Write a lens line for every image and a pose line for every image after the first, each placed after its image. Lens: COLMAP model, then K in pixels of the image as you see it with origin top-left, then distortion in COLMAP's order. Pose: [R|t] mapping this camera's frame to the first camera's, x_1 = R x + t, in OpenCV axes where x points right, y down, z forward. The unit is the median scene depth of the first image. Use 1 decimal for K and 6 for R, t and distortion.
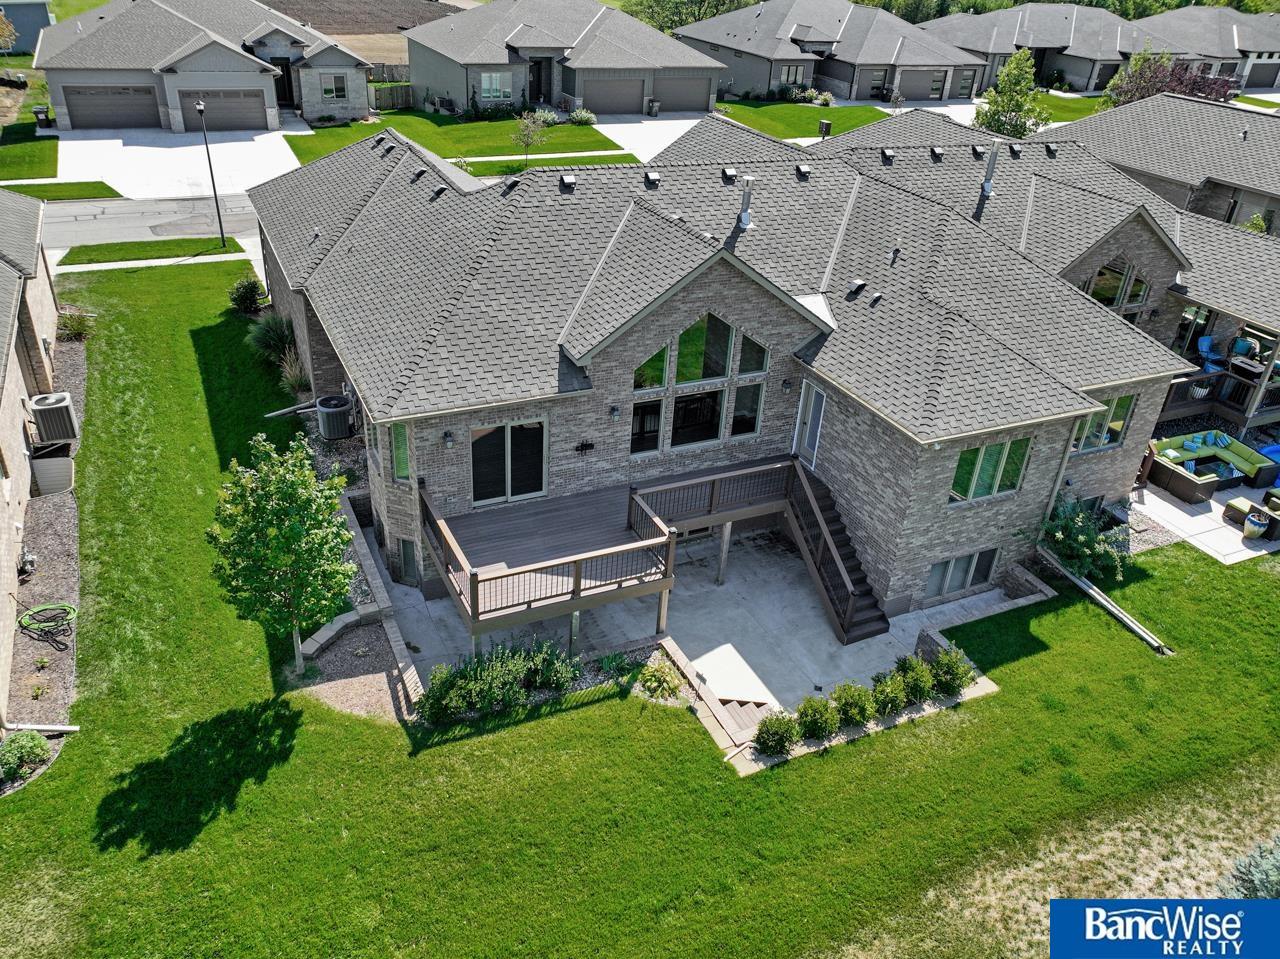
lens RADIAL K [[953.2, 0, 640.0], [0, 953.2, 479.5], [0, 0, 1]] dist [-0.000866, -0.002323]
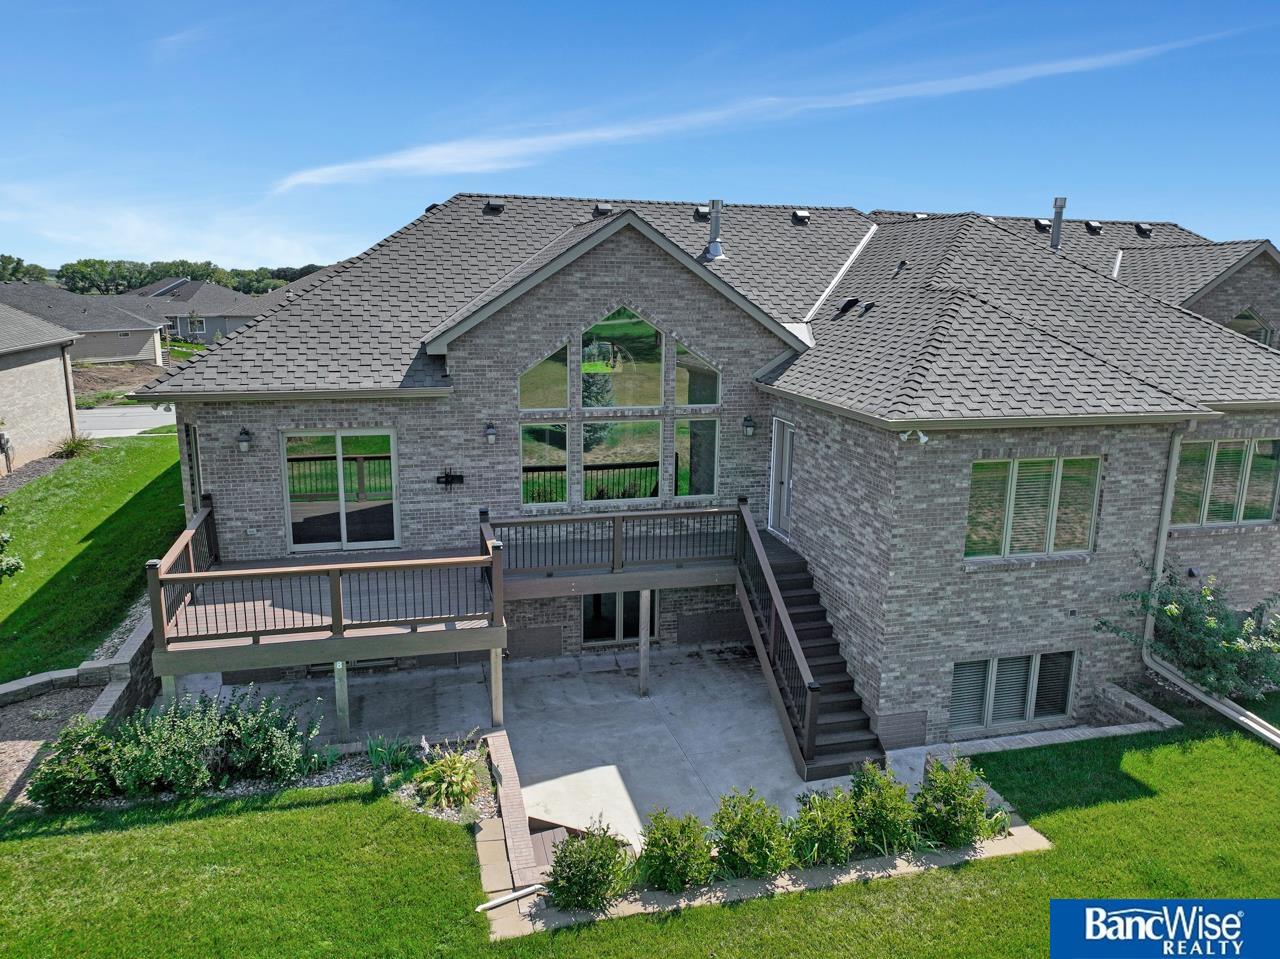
lens RADIAL K [[898.6, 0, 640.0], [0, 898.6, 479.5], [0, 0, 1]] dist [-0.001975, 0.009353]
pose [[0.981055, -0.003834, -0.193690, 0.224660], [-0.056252, 0.951091, -0.303747, 0.172239], [0.185381, 0.308888, 0.932857, 0.381140]]
